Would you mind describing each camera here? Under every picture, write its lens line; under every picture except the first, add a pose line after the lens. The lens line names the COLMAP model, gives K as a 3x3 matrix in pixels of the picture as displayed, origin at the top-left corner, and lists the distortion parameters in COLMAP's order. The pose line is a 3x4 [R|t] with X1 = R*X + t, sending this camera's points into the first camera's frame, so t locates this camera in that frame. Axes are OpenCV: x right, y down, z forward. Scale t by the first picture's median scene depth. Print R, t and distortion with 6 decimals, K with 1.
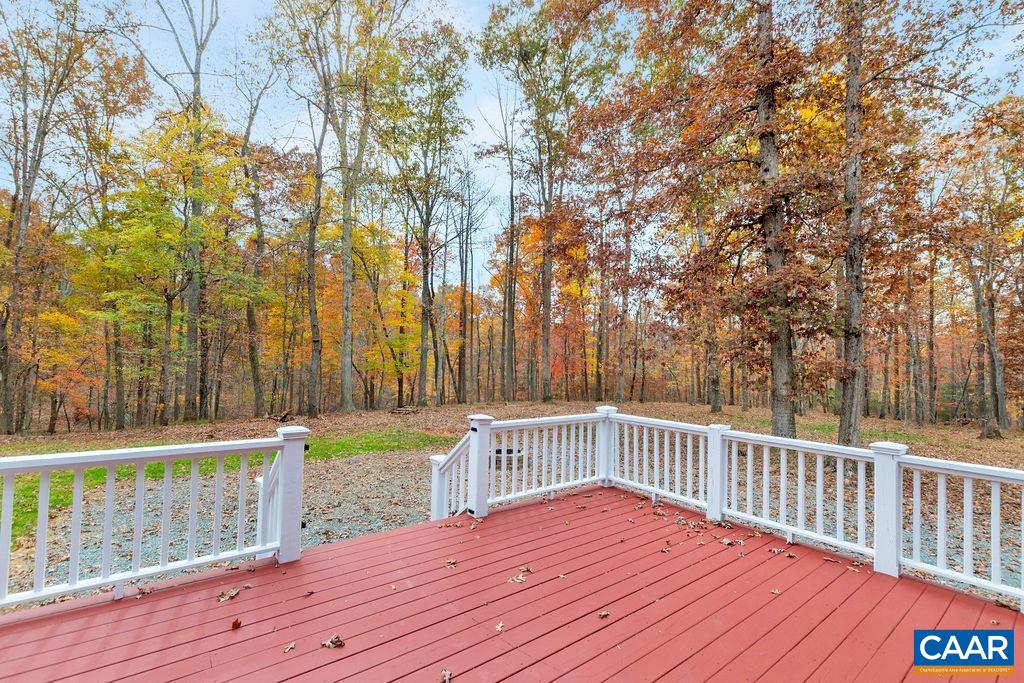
lens RADIAL K [[474.1, 0, 514.2], [0, 474.1, 342.4], [0, 0, 1]] dist [-0.001280, -0.000666]
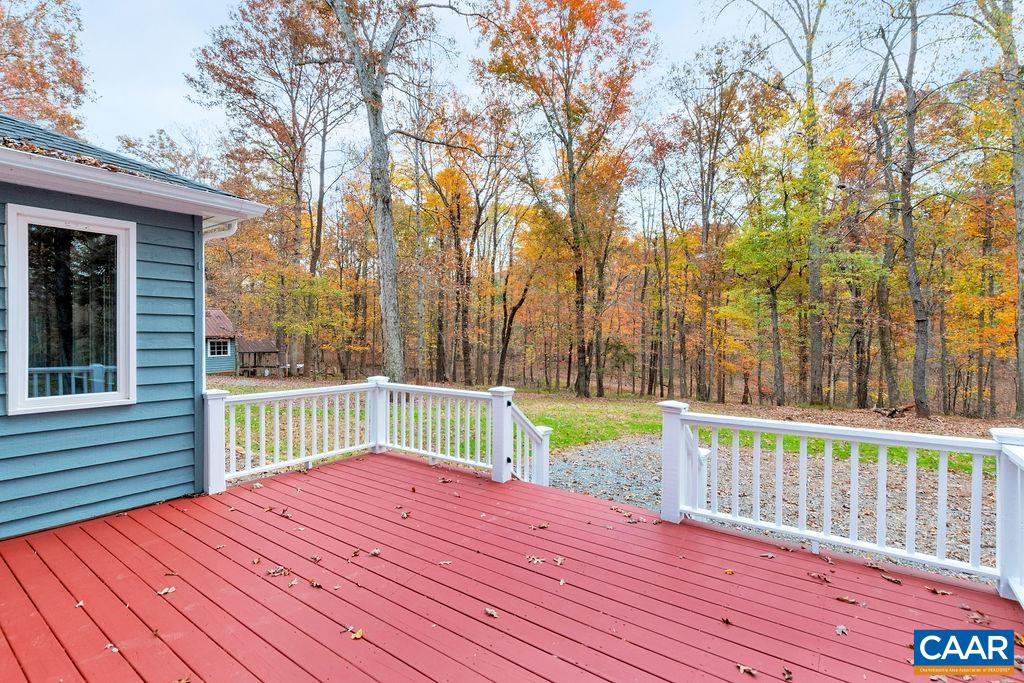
lens RADIAL K [[474.1, 0, 514.2], [0, 474.1, 342.4], [0, 0, 1]] dist [-0.001280, -0.000666]
pose [[0.289657, 0.001531, -0.957129, 0.538269], [0.024824, 0.999650, 0.009111, 0.021118], [0.956808, -0.026399, 0.289518, 0.391603]]
